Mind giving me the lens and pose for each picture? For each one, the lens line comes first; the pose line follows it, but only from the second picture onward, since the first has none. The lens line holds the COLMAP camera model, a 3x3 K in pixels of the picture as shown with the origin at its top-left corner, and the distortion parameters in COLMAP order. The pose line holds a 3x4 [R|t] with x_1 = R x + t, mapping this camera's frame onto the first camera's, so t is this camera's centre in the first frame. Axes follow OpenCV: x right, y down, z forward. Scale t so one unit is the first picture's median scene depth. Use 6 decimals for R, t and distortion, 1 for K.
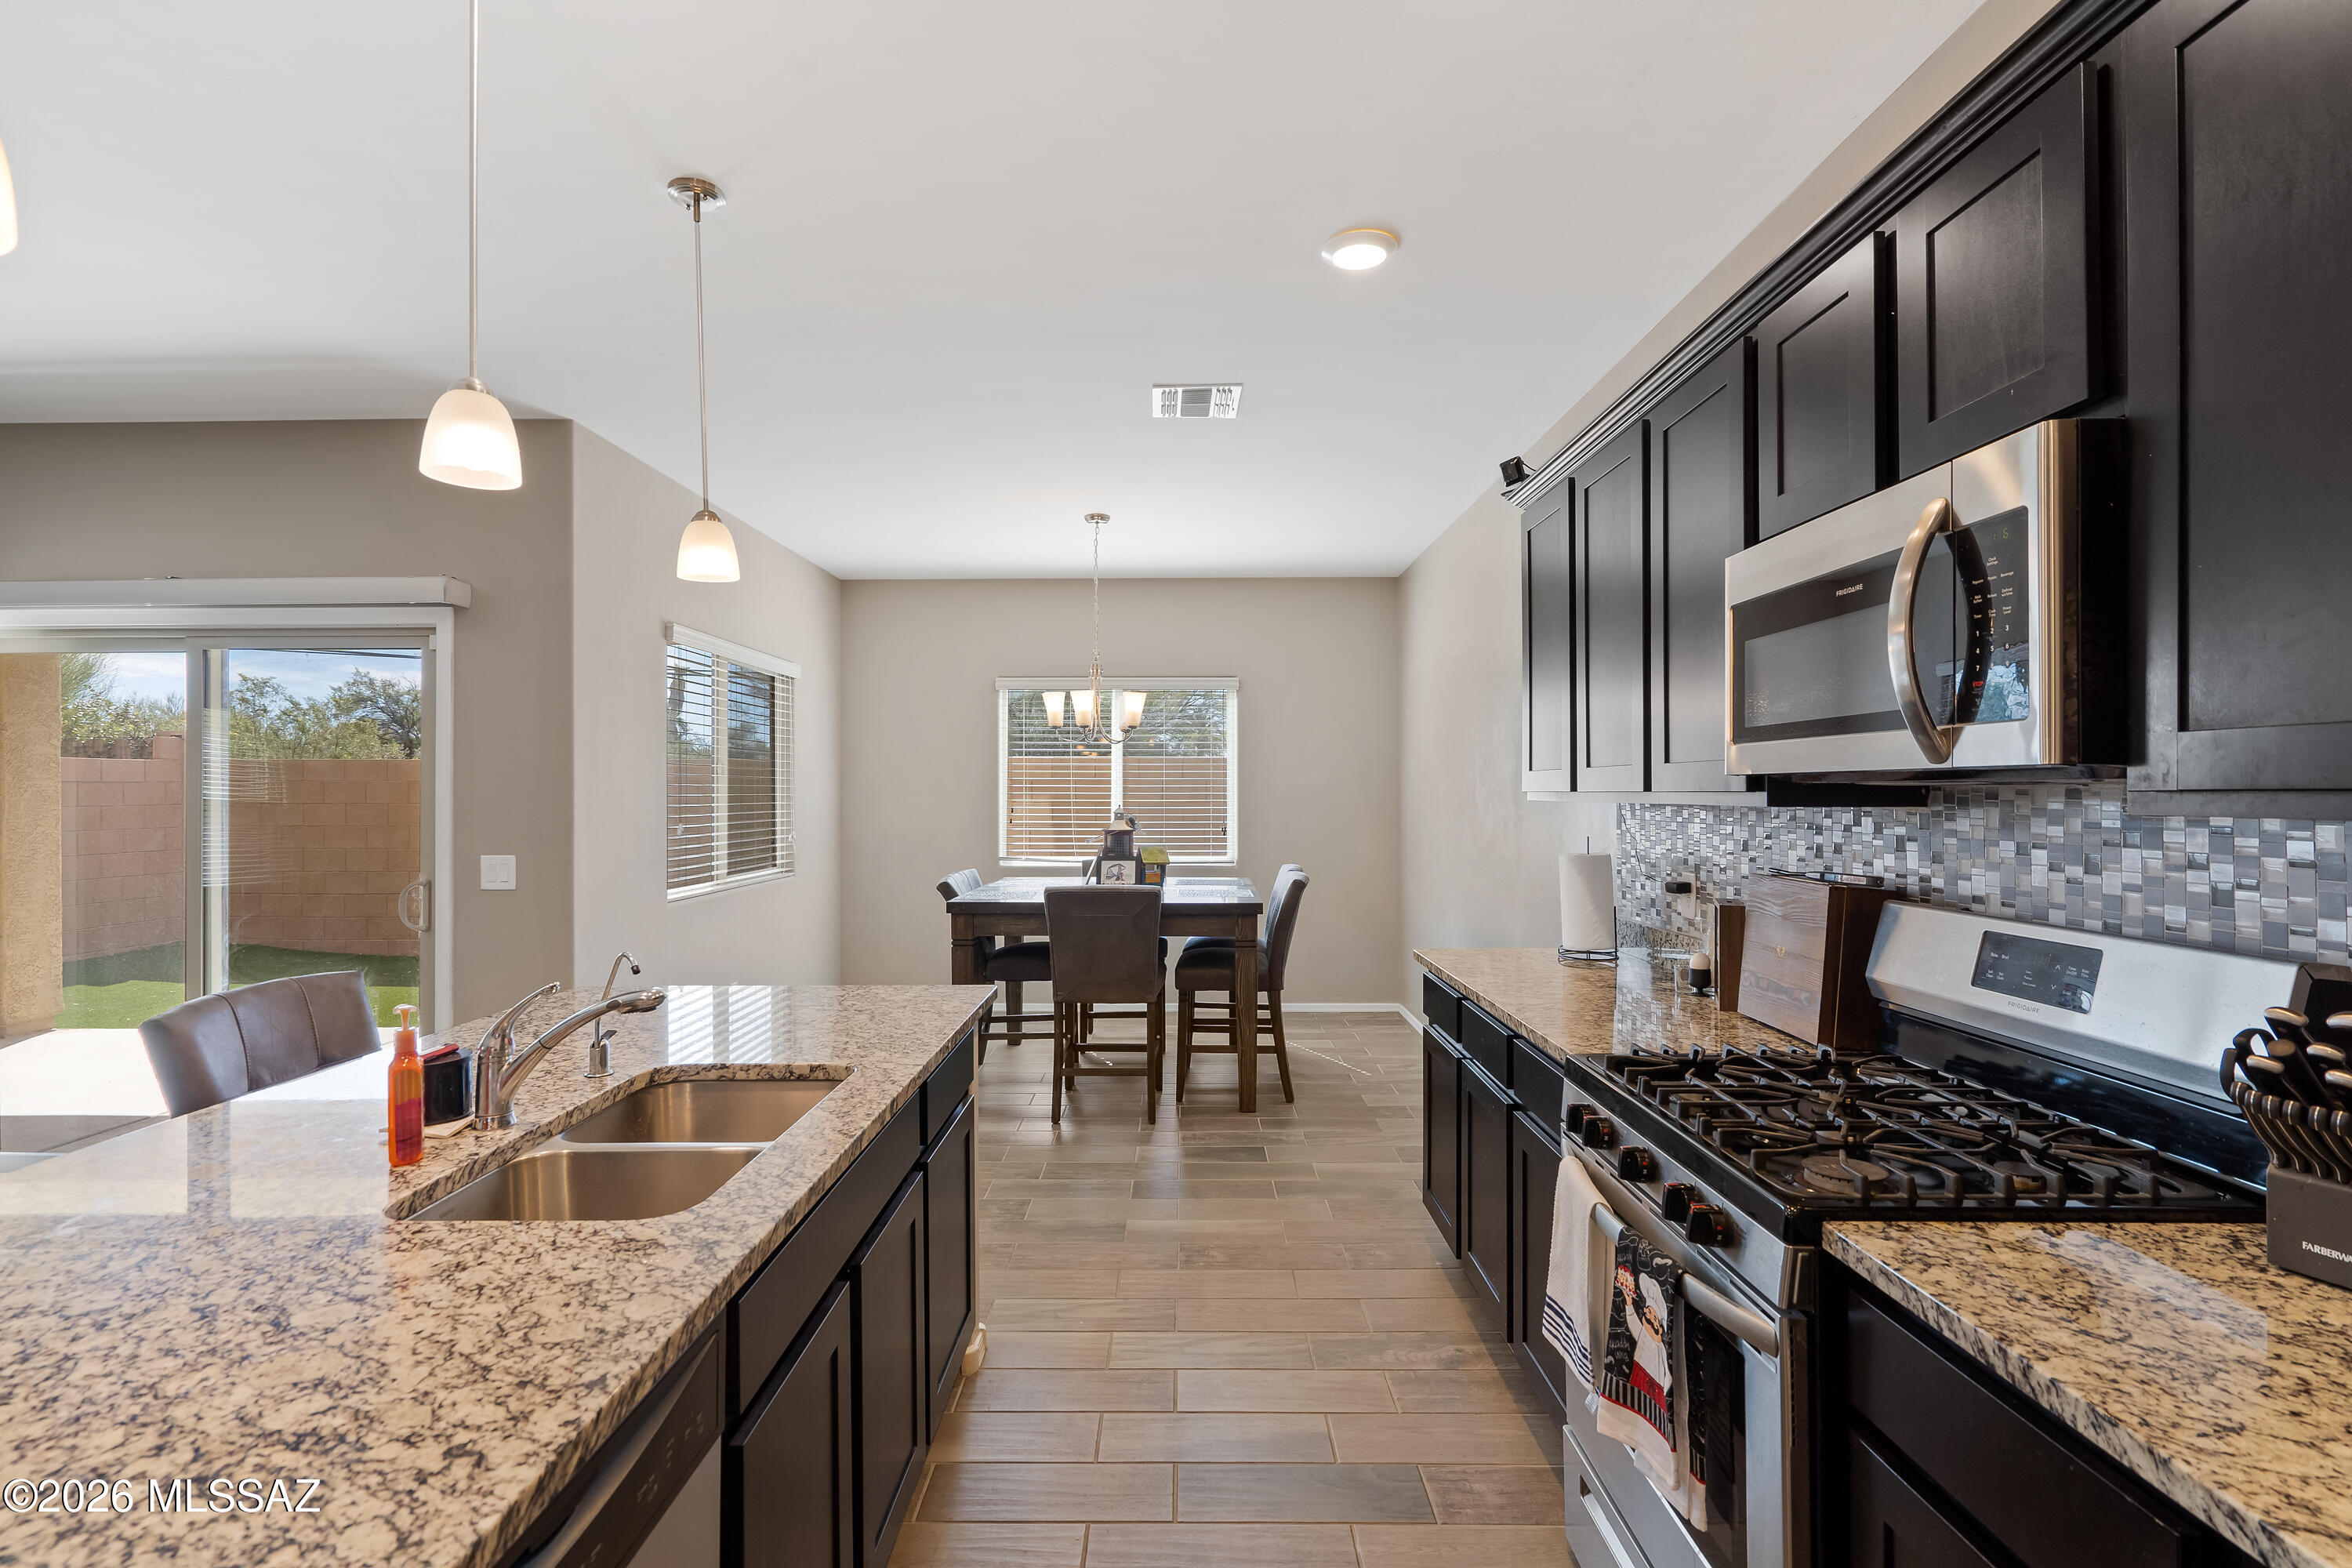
lens RADIAL K [[1084.1, 0, 1171.6], [0, 1084.1, 789.5], [0, 0, 1]] dist [0.000261, -0.000141]
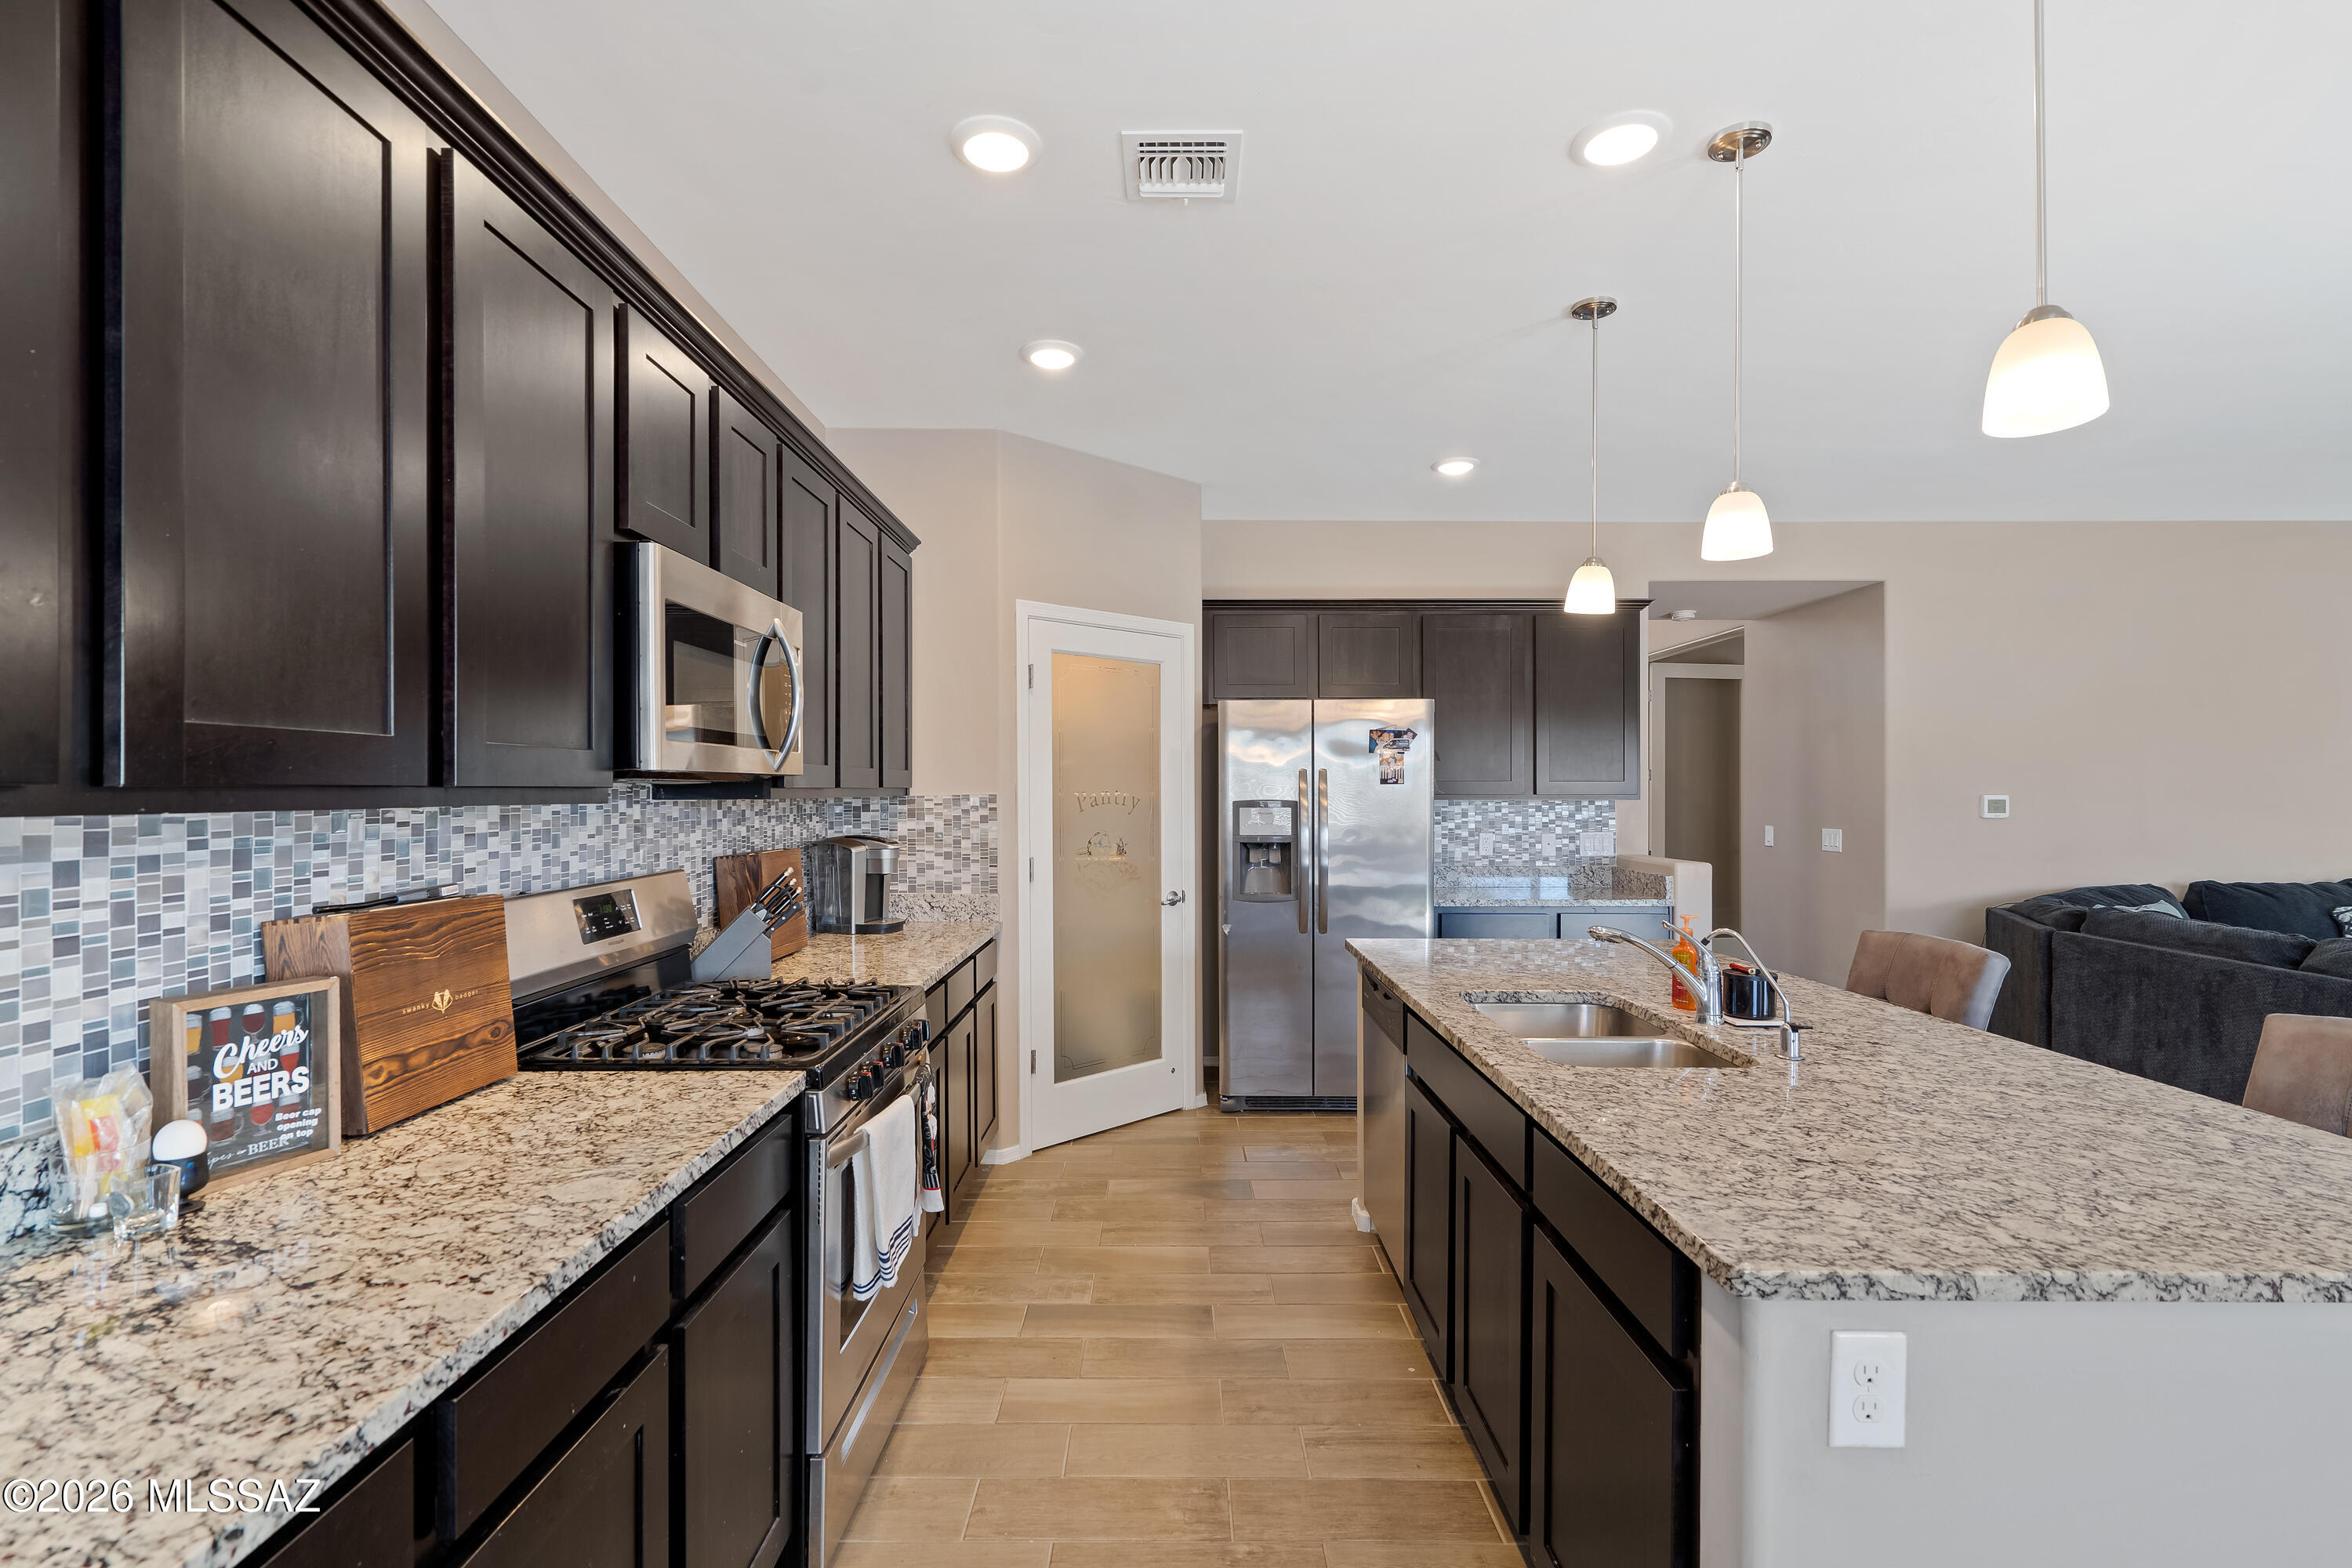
lens RADIAL K [[1084.1, 0, 1171.6], [0, 1084.1, 789.5], [0, 0, 1]] dist [0.000261, -0.000141]
pose [[-0.999994, 0.002852, -0.001954, 0.063280], [0.002855, 0.999994, -0.001786, 0.006980], [0.001949, -0.001792, -0.999996, 1.991529]]
